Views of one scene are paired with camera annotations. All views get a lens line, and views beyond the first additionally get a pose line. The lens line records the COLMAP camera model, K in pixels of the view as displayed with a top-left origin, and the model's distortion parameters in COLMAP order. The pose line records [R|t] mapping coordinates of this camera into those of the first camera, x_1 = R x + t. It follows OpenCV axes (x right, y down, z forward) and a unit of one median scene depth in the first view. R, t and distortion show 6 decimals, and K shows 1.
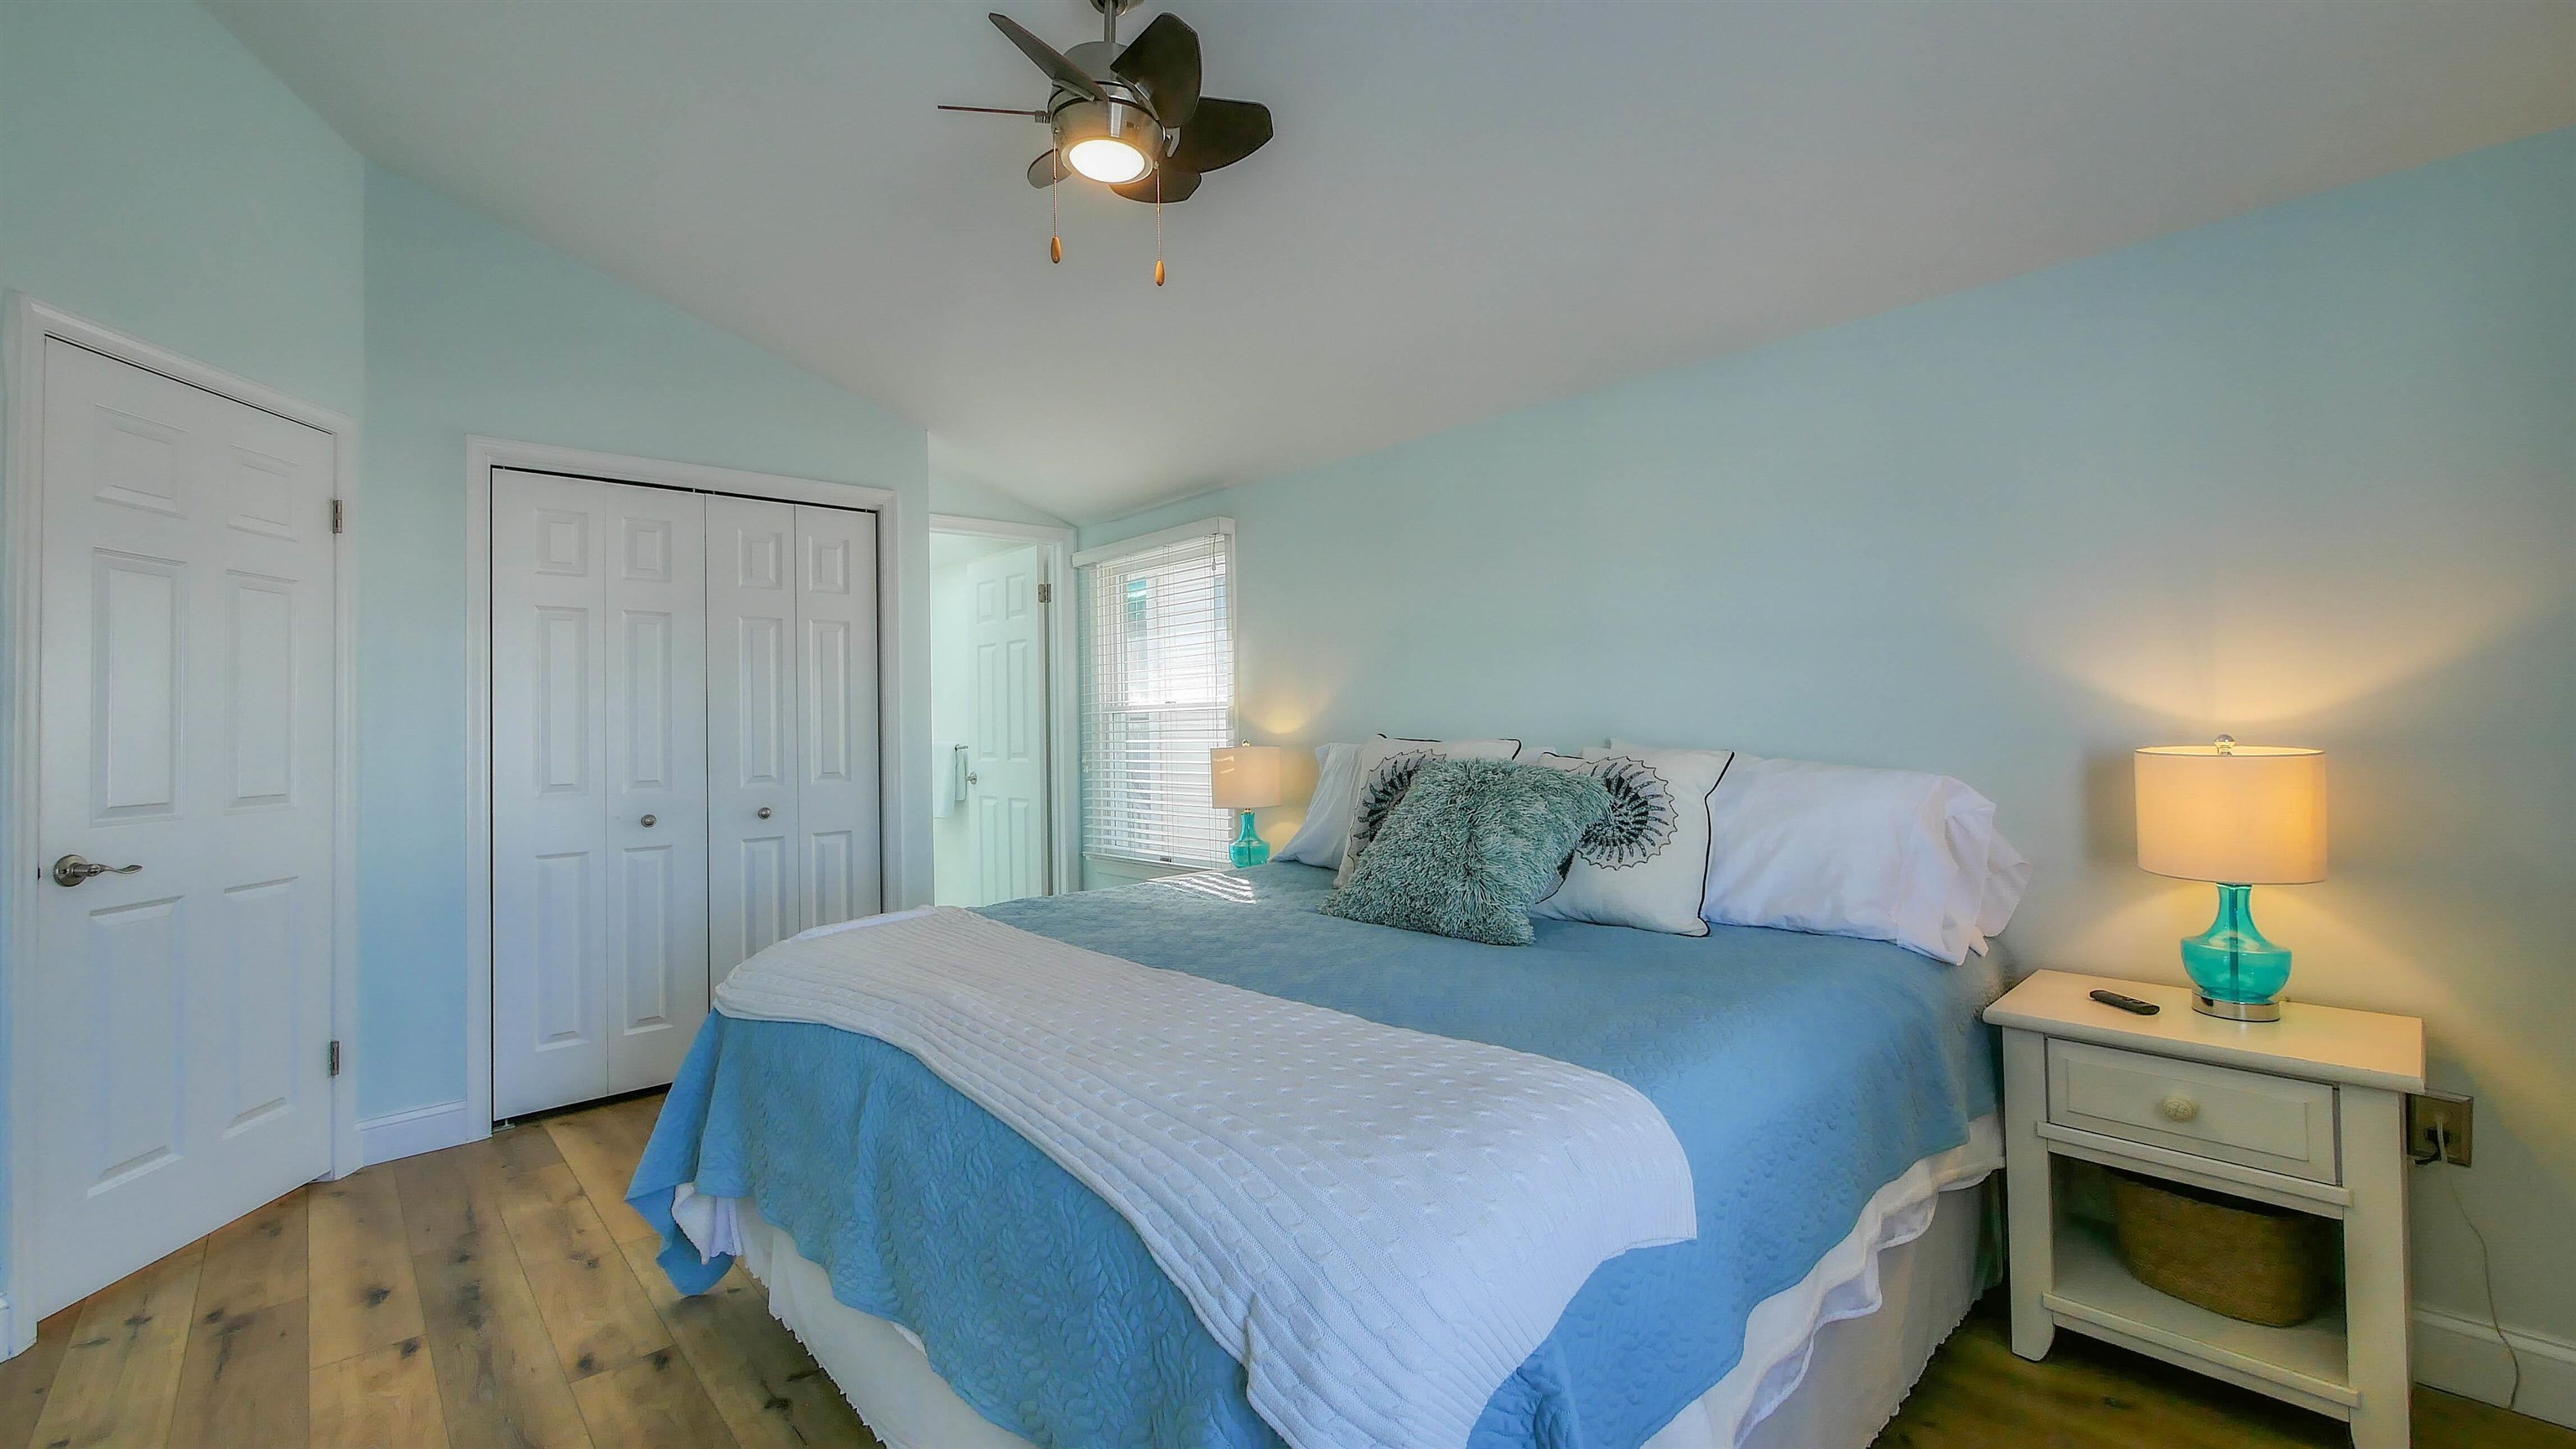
lens RADIAL K [[1060.9, 0, 1285.1], [0, 1060.9, 708.1], [0, 0, 1]] dist [-0.004379, 0.000203]
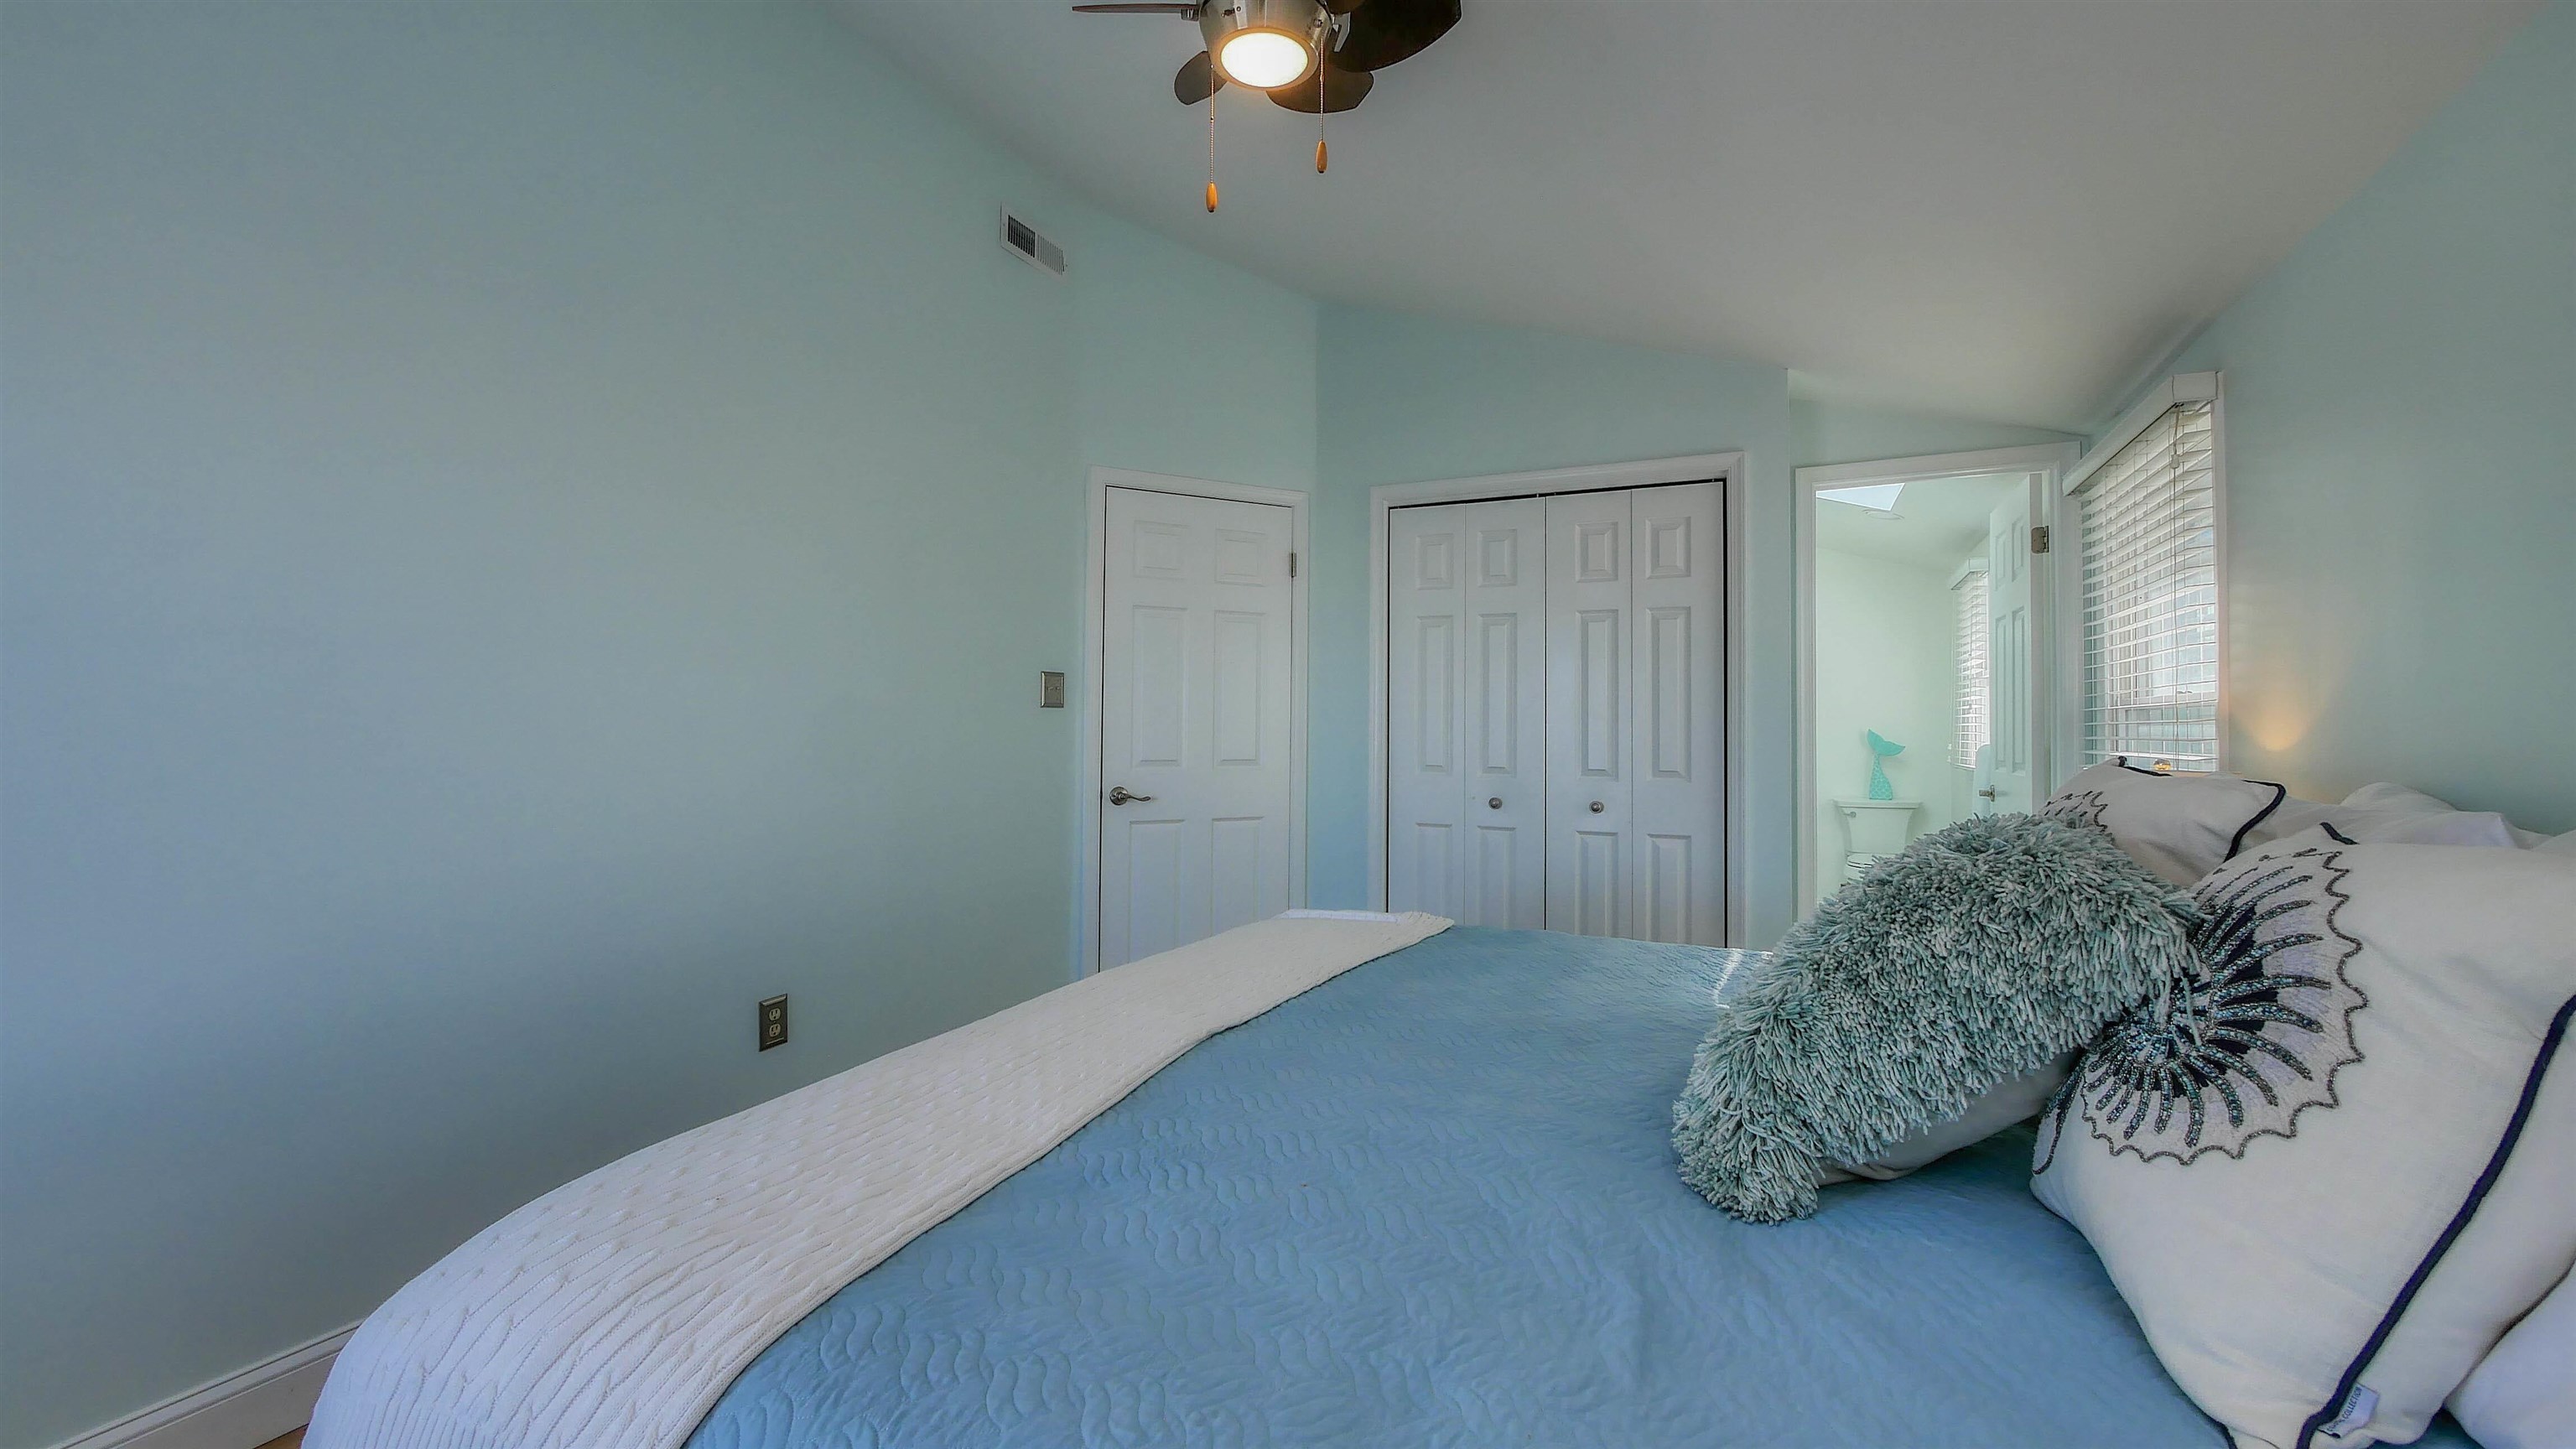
lens RADIAL K [[1060.9, 0, 1285.1], [0, 1060.9, 708.1], [0, 0, 1]] dist [-0.004379, 0.000203]
pose [[0.371954, 0.007852, -0.928218, 0.346619], [-0.000800, 0.999967, 0.008138, -0.001789], [0.928251, -0.002284, 0.371948, 0.385001]]
